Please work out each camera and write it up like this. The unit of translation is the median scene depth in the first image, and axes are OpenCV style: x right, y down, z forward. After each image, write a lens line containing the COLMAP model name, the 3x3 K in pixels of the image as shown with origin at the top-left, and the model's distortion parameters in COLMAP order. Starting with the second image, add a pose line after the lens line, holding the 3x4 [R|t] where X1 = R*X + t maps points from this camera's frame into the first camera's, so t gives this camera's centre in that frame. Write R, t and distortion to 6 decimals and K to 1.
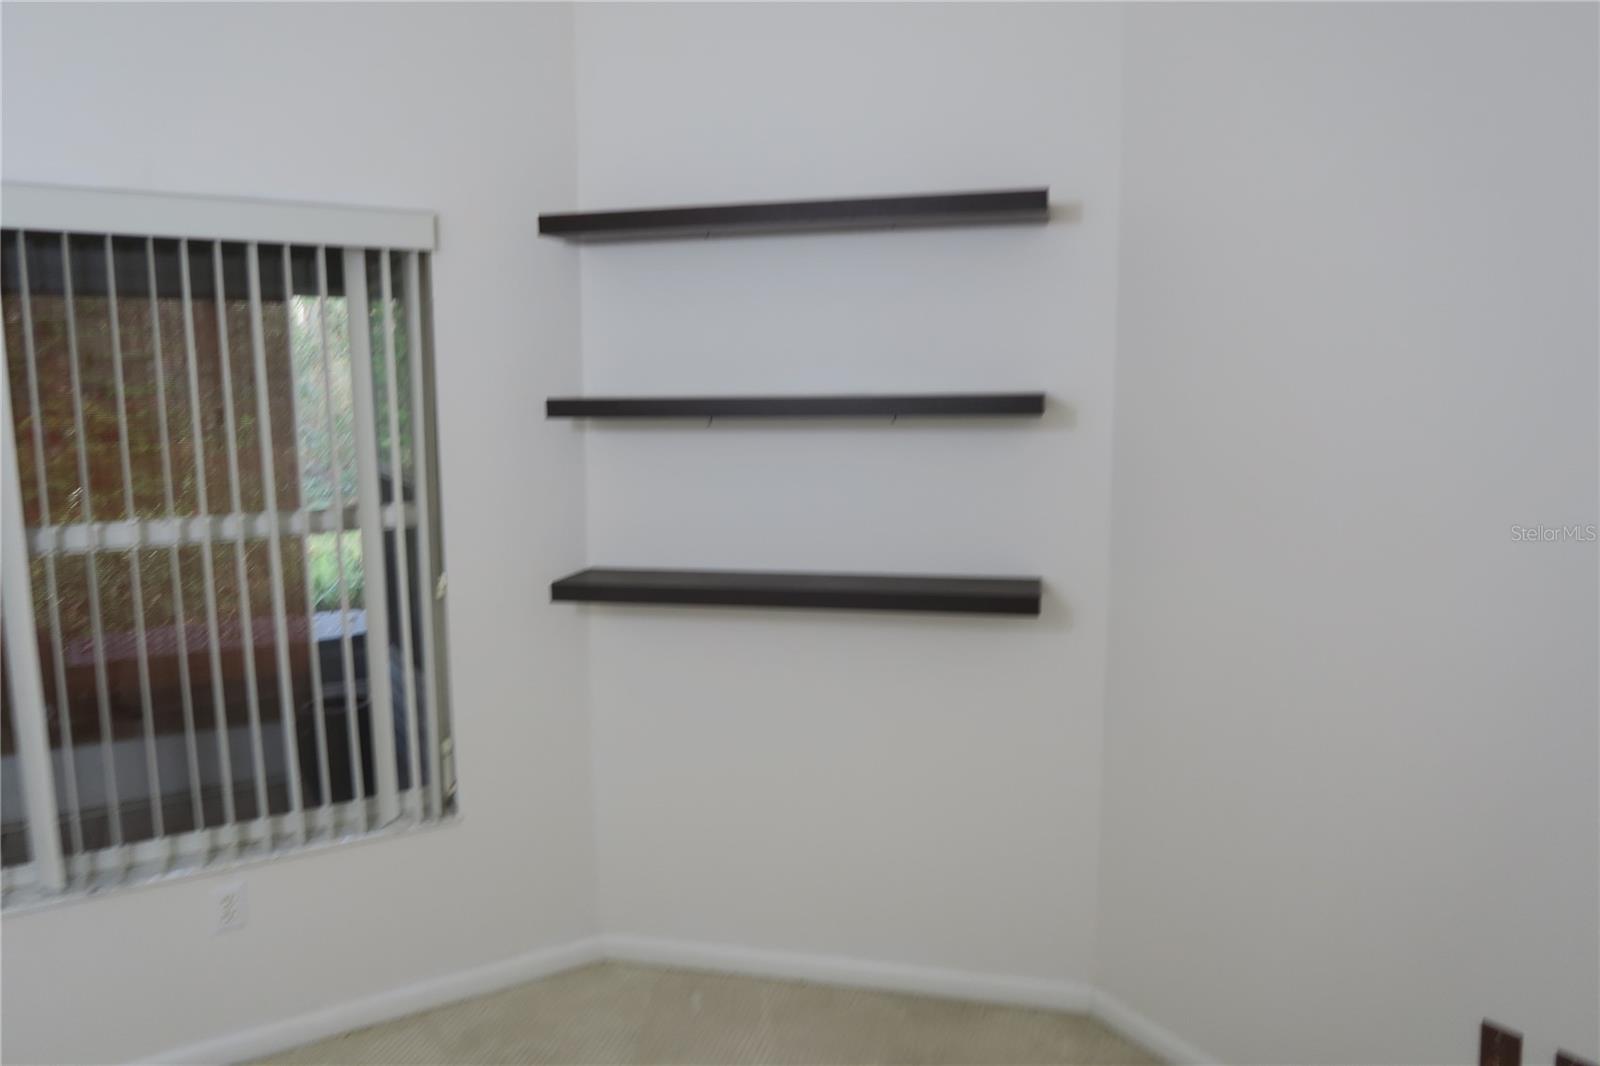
lens RADIAL K [[1101.7, 0, 870.1], [0, 1101.7, 498.1], [0, 0, 1]] dist [-0.008121, -0.002831]
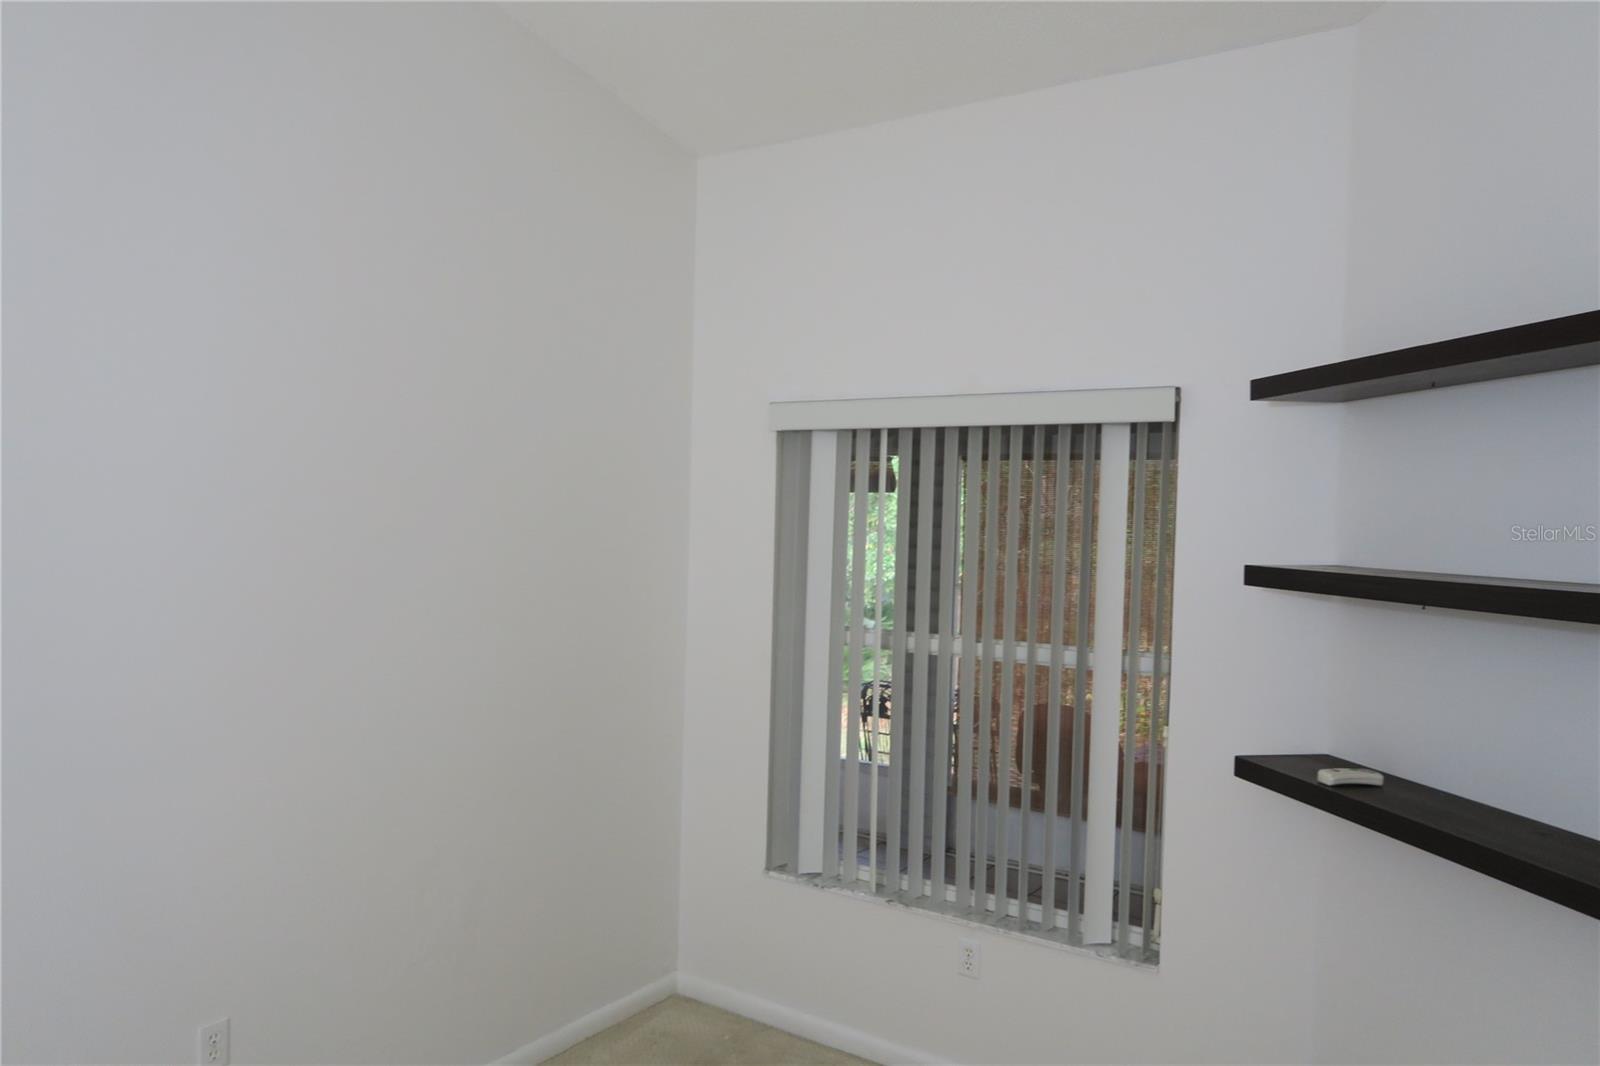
lens RADIAL K [[1110.7, 0, 804.1], [0, 1110.7, 533.5], [0, 0, 1]] dist [-0.017339, 0.002020]
pose [[0.379311, 0.032550, -0.924696, 0.443504], [-0.138550, 0.990112, -0.021980, -0.041504], [0.914837, 0.136454, 0.380070, 0.274070]]
